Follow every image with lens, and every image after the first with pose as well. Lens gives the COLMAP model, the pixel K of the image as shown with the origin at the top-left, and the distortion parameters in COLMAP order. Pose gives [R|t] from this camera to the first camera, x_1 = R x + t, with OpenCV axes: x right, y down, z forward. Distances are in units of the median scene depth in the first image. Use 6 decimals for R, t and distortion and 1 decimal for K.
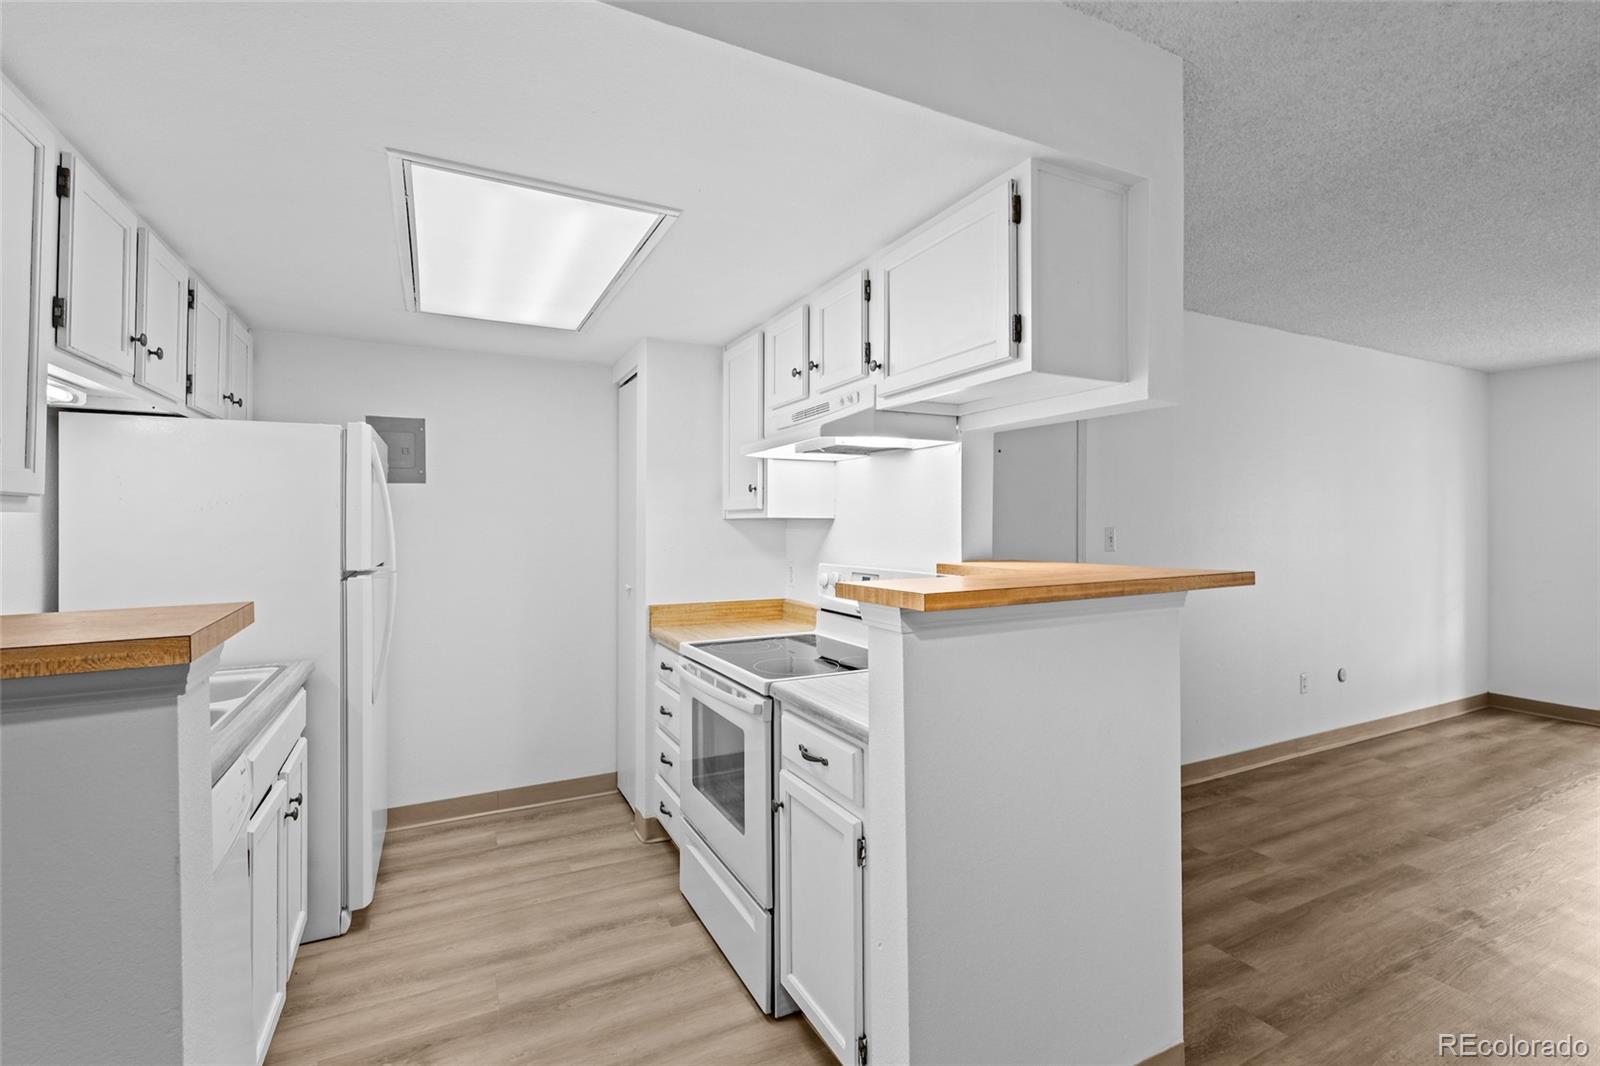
lens RADIAL K [[725.8, 0, 802.7], [0, 725.8, 508.0], [0, 0, 1]] dist [-0.001674, 0.002004]
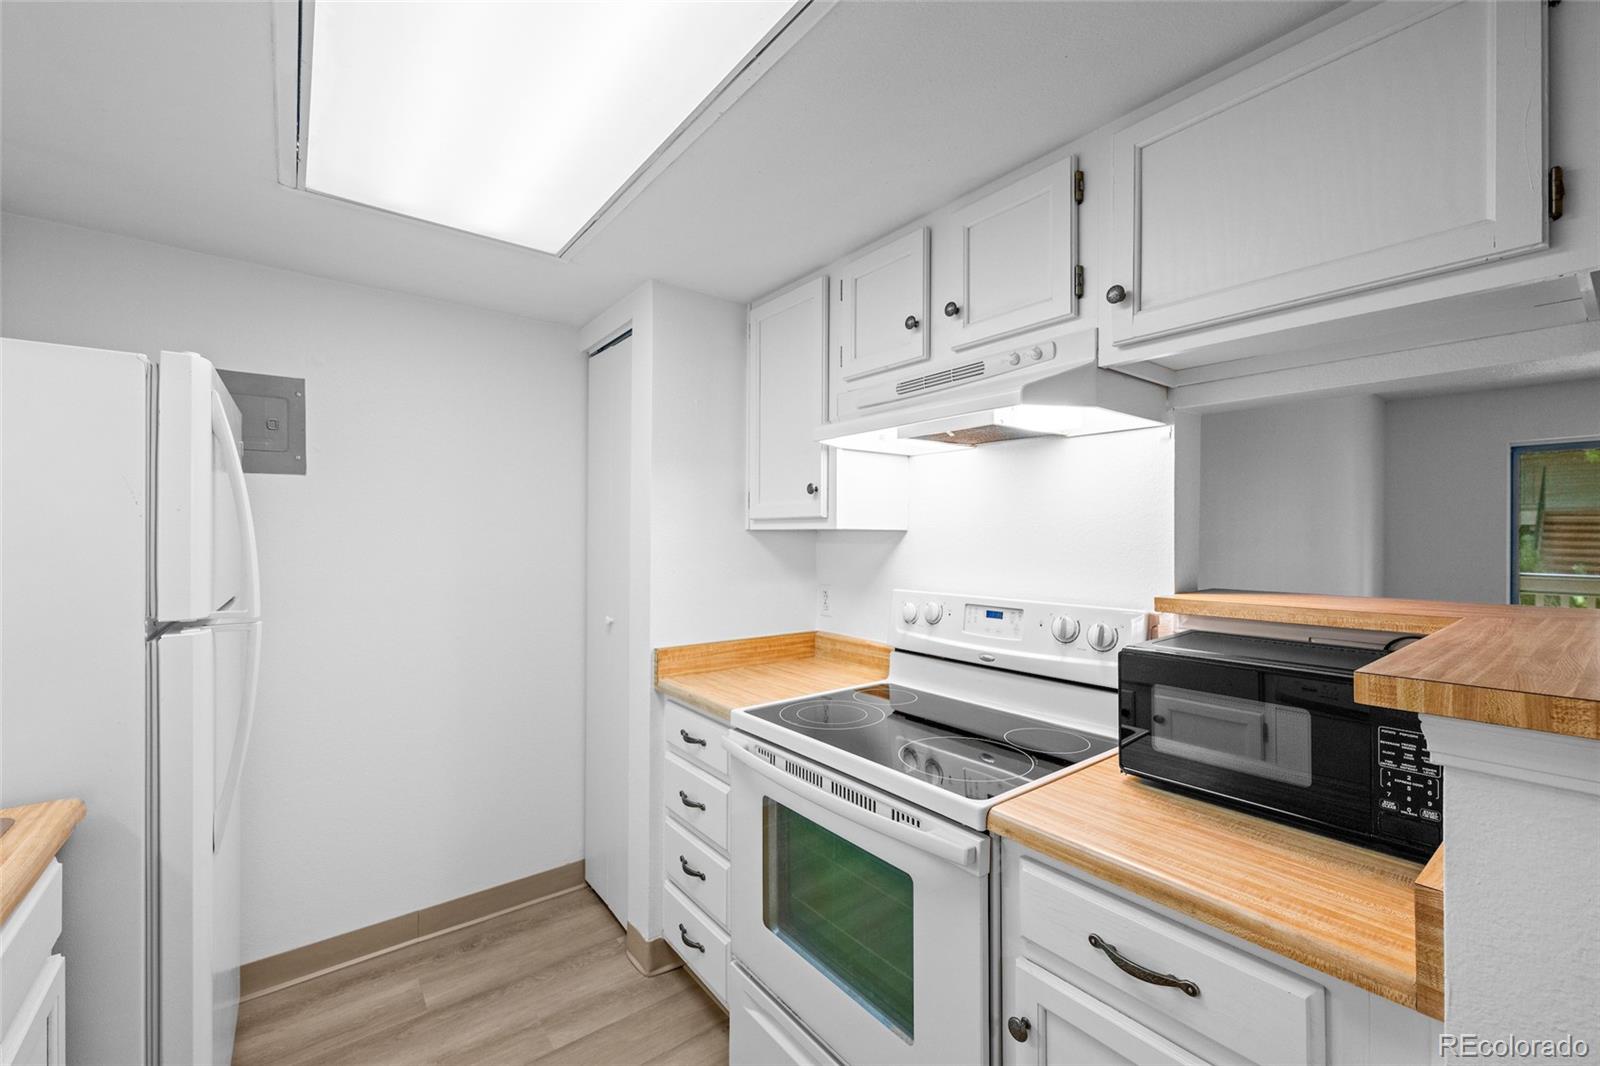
lens RADIAL K [[673.7, 0, 822.3], [0, 673.7, 525.0], [0, 0, 1]] dist [-0.002584, -0.000652]
pose [[0.980574, 0.006780, 0.196032, -0.199499], [-0.008499, 0.999932, 0.007933, 0.004205], [-0.195965, -0.009445, 0.980565, 0.340920]]
